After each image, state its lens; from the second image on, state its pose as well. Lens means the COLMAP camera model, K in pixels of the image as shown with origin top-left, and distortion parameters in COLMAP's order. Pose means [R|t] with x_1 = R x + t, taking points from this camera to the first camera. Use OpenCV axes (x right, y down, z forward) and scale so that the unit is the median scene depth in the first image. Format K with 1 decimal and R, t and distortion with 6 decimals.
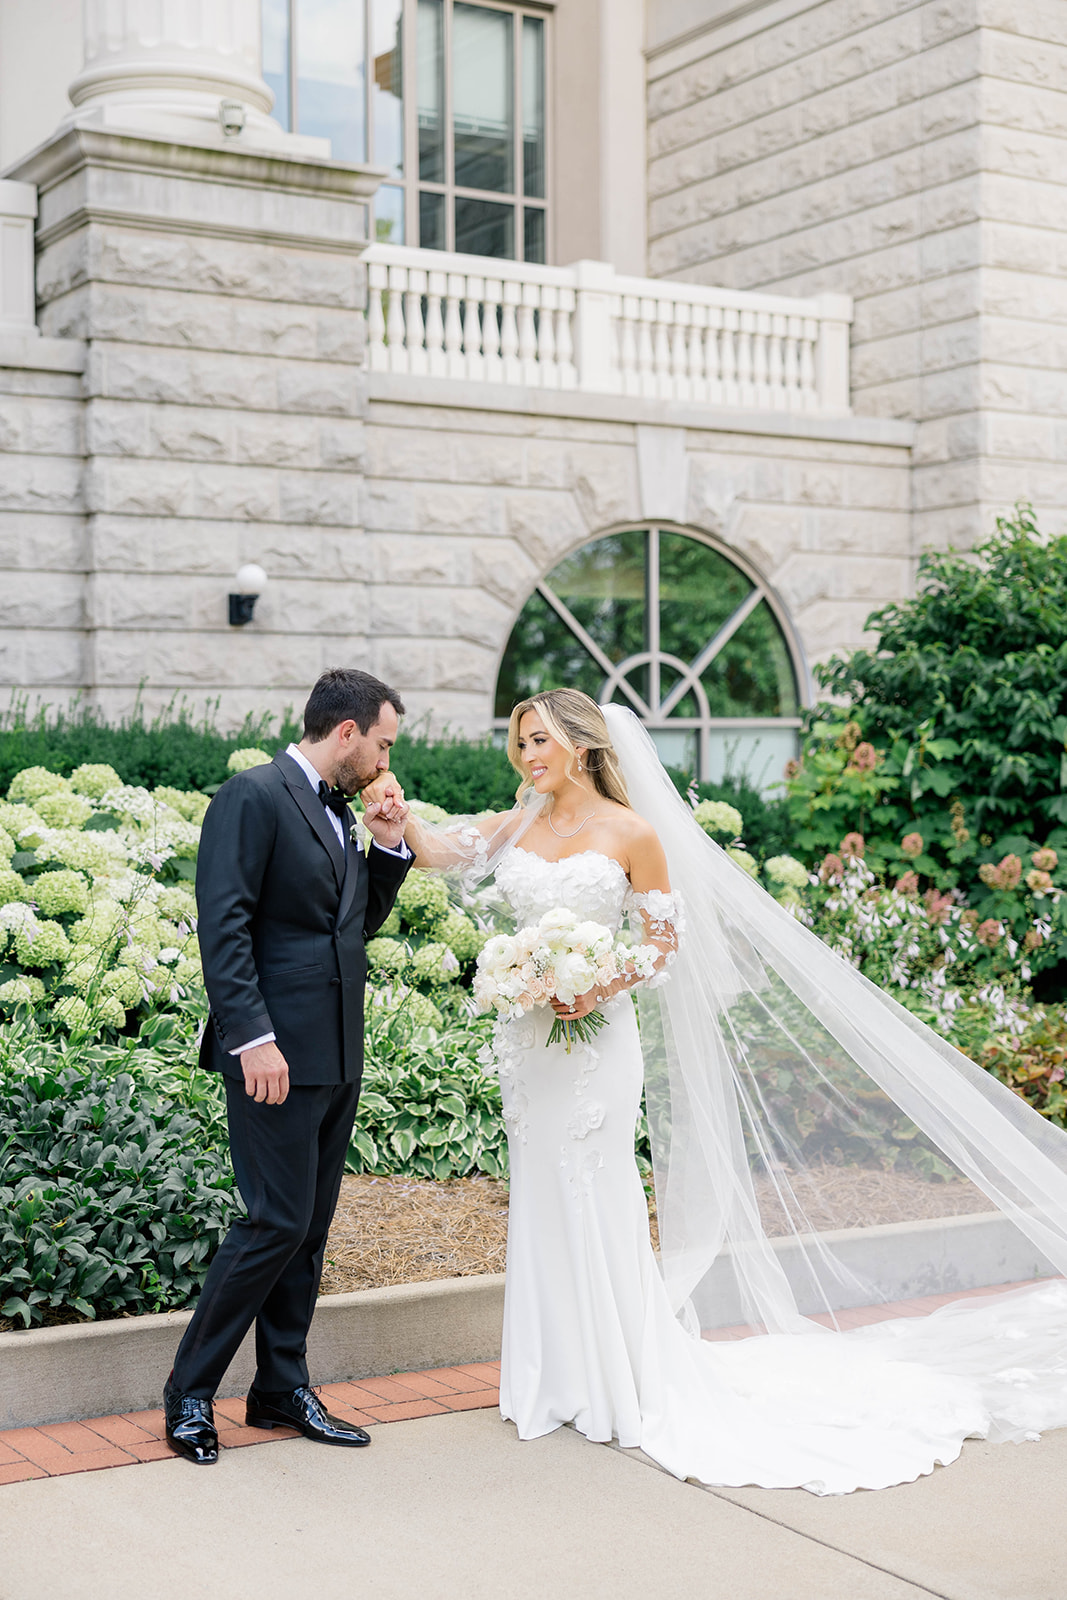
lens RADIAL K [[2173.0, 0, 533.7], [0, 2173.0, 791.6], [0, 0, 1]] dist [0.007164, 0.000000]
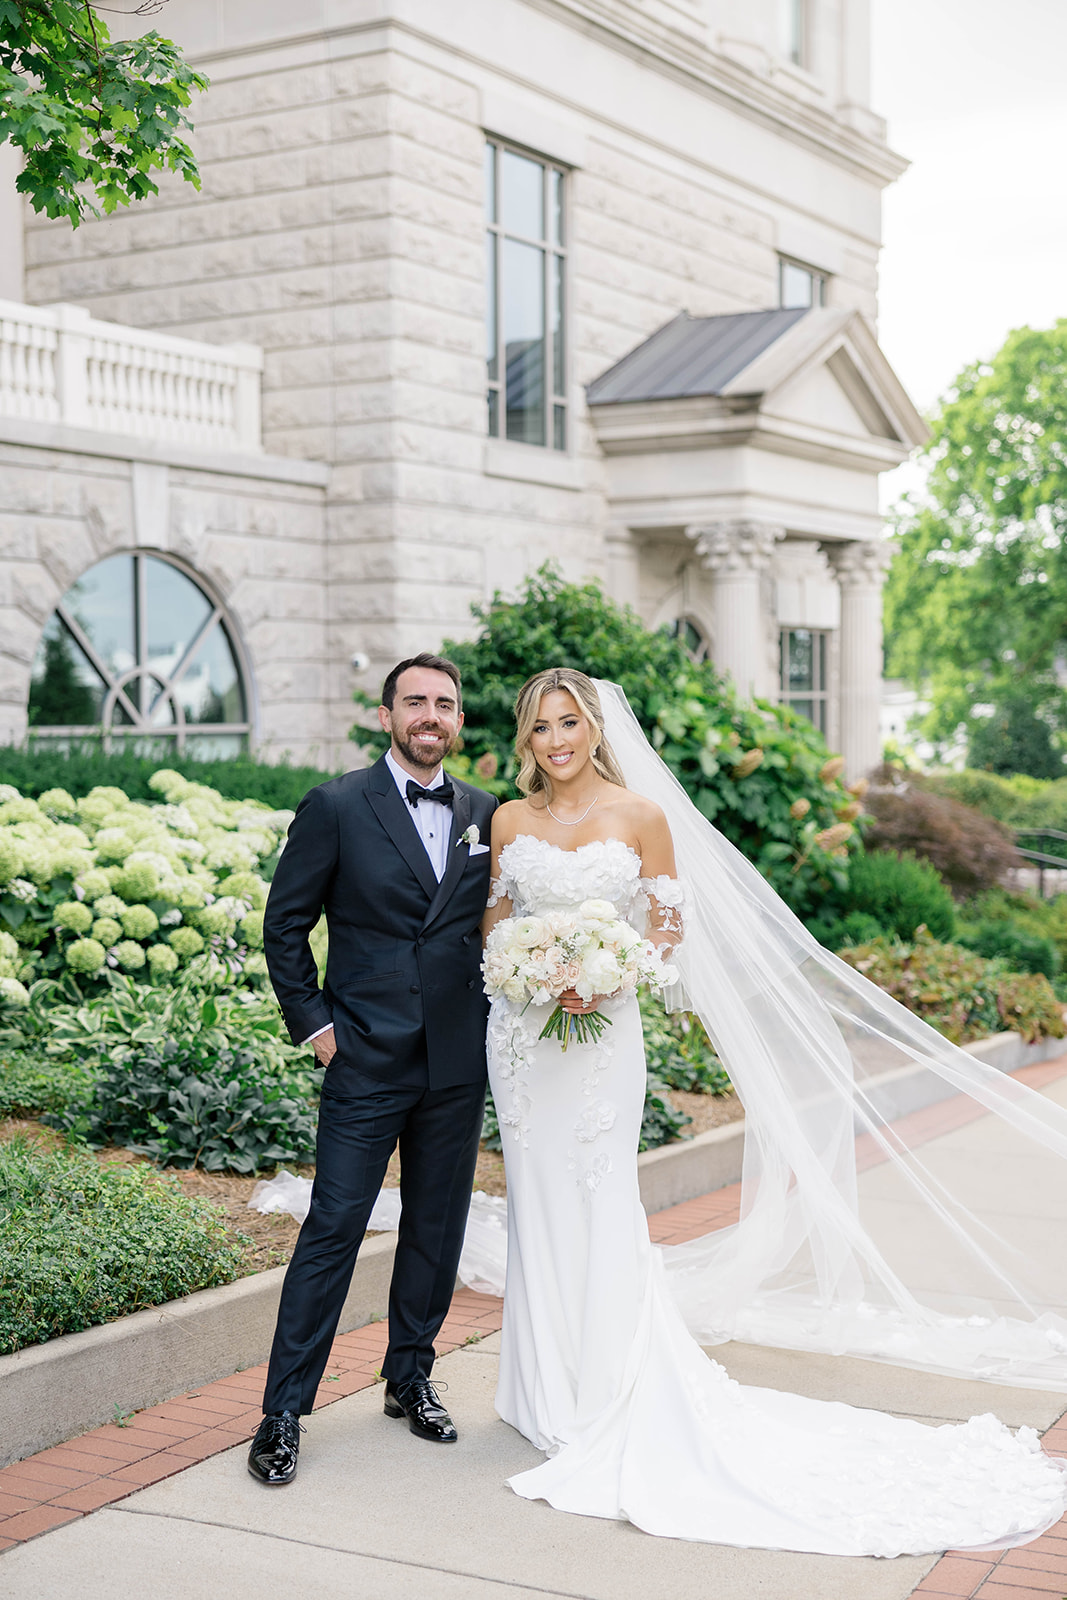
lens RADIAL K [[2323.1, 0, 534.1], [0, 2323.1, 803.5], [0, 0, 1]] dist [-0.026054, 0.000000]
pose [[0.873295, -0.020657, 0.486753, -0.332828], [0.012977, 0.999733, 0.019144, -0.013583], [-0.487019, -0.010402, 0.873330, -0.125700]]
